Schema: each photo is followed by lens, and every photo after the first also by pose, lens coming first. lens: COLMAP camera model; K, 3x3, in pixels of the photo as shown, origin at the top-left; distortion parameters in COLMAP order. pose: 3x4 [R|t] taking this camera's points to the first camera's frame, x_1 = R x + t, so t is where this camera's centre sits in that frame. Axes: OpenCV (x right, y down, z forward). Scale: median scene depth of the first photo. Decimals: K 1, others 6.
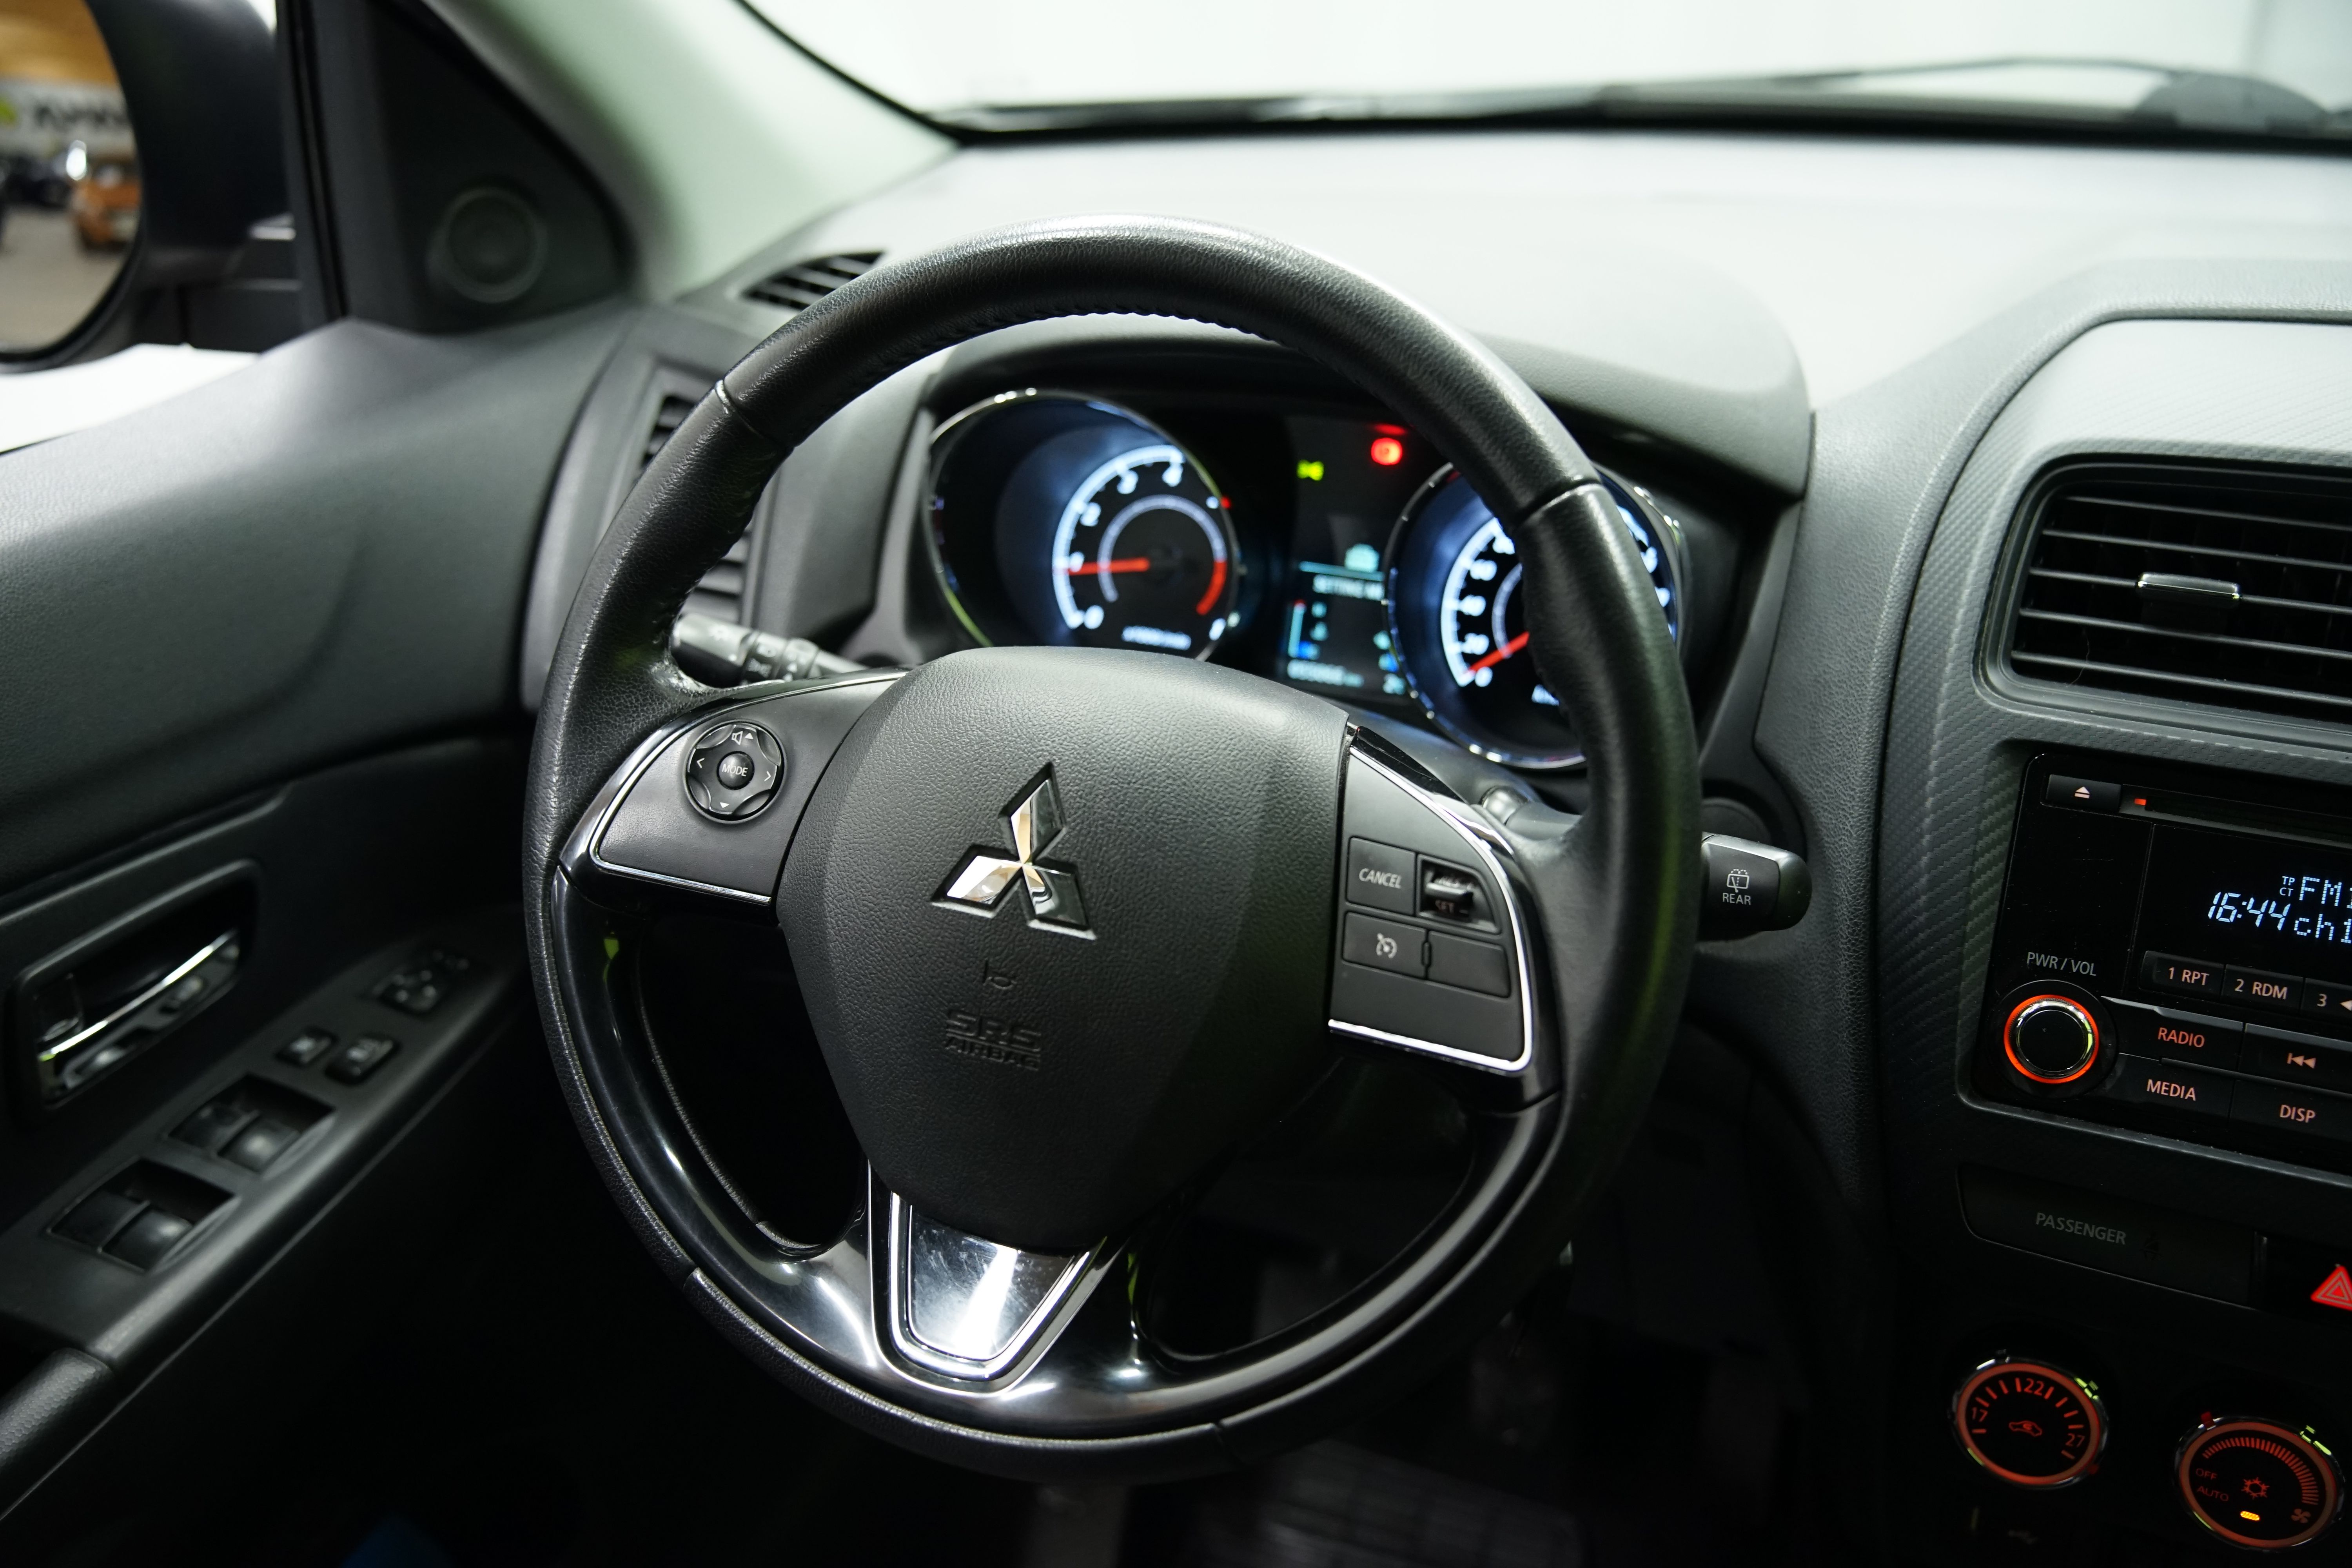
lens RADIAL K [[2346.4, 0, 1176.0], [0, 2346.4, 784.0], [0, 0, 1]] dist [-0.004916, 0.110790]
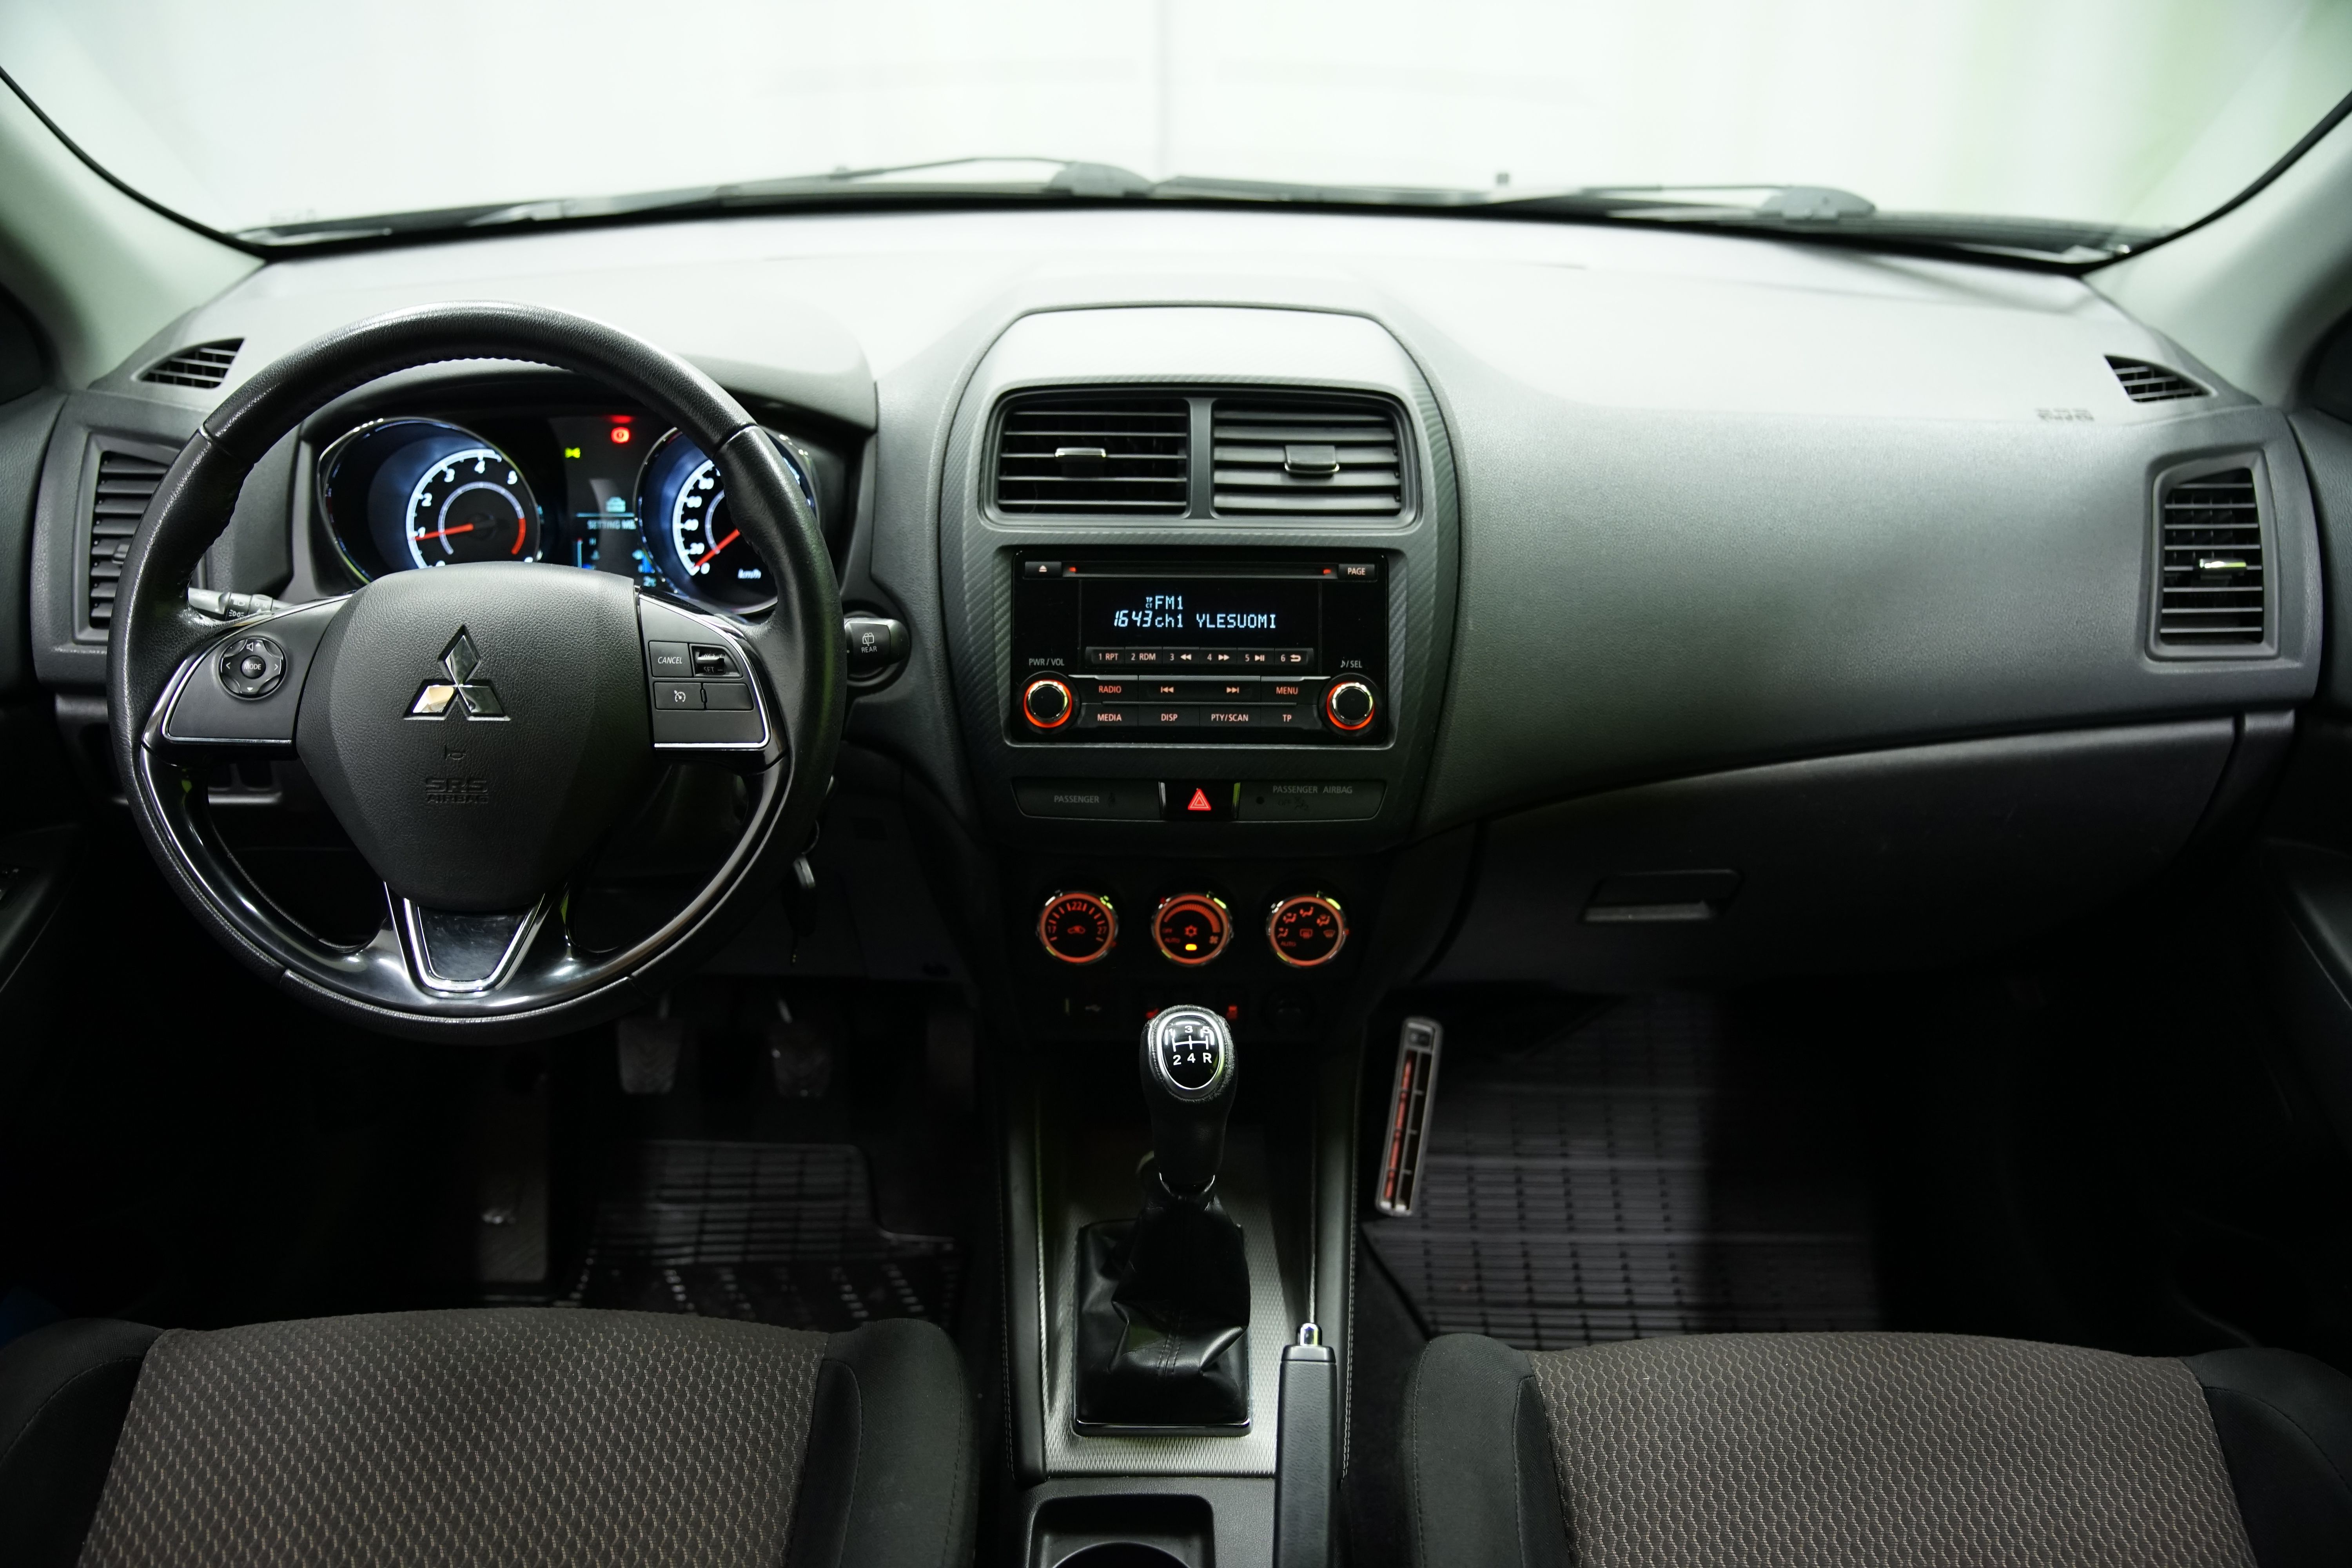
lens RADIAL K [[1977.4, 0, 1176.0], [0, 1977.4, 784.0], [0, 0, 1]] dist [-0.100133, 0.115395]
pose [[0.921986, -0.162754, 0.351358, -0.083486], [0.154013, 0.986652, 0.052892, 0.096839], [-0.355277, 0.005348, 0.934746, -0.449541]]
